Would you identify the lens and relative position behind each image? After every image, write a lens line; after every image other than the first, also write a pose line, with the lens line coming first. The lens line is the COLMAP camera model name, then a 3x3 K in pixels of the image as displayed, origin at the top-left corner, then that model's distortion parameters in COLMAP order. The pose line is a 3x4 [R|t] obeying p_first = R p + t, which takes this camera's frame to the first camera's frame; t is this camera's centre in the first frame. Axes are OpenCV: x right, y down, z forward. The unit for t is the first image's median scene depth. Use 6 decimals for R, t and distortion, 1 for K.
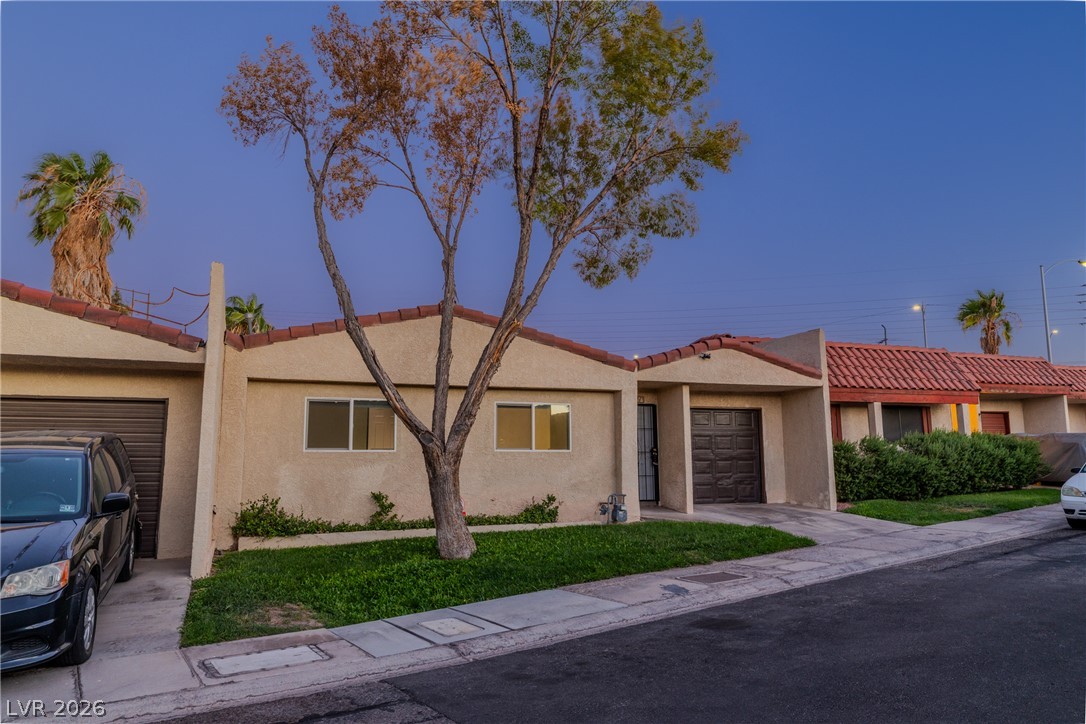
lens RADIAL K [[761.6, 0, 546.4], [0, 761.6, 347.8], [0, 0, 1]] dist [0.001559, -0.000172]
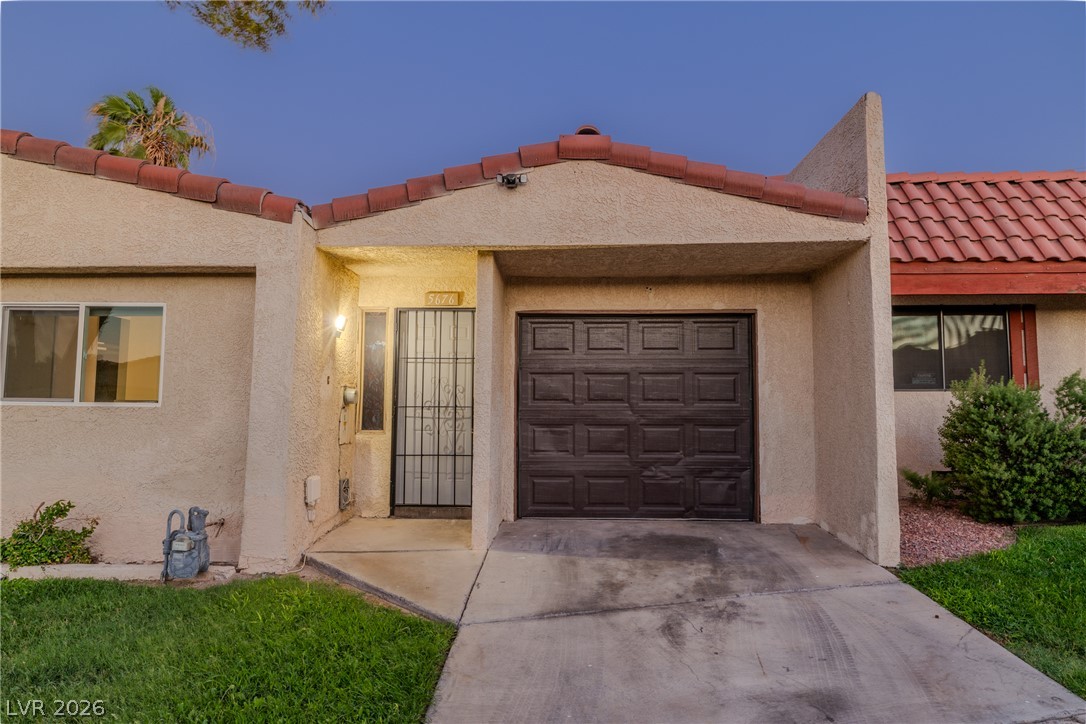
lens RADIAL K [[698.6, 0, 541.6], [0, 698.6, 357.0], [0, 0, 1]] dist [0.003209, -0.002669]
pose [[0.912690, -0.021217, -0.408102, 0.371572], [0.051707, 0.996621, 0.063825, 0.082163], [0.405369, -0.079355, 0.910702, 0.638844]]
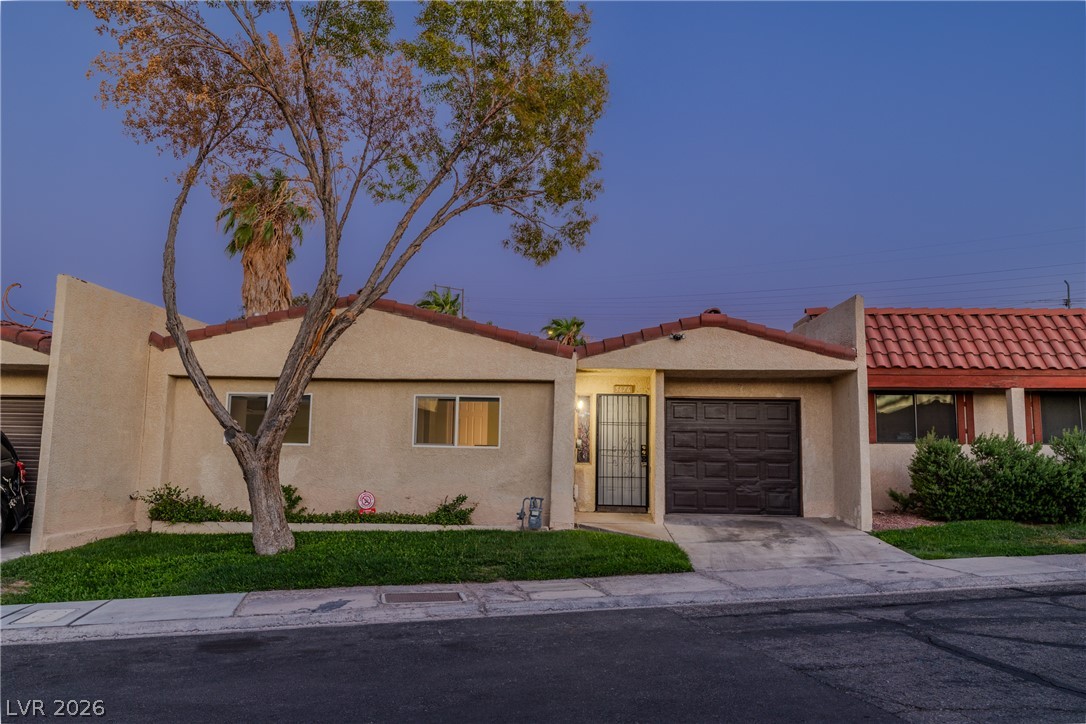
lens RADIAL K [[791.9, 0, 543.0], [0, 791.9, 362.0], [0, 0, 1]] dist [0.002325, -0.003449]
pose [[0.908054, -0.028430, -0.417886, 0.428450], [0.042068, 0.998839, 0.023458, 0.011859], [0.416734, -0.038881, 0.908196, 0.150383]]
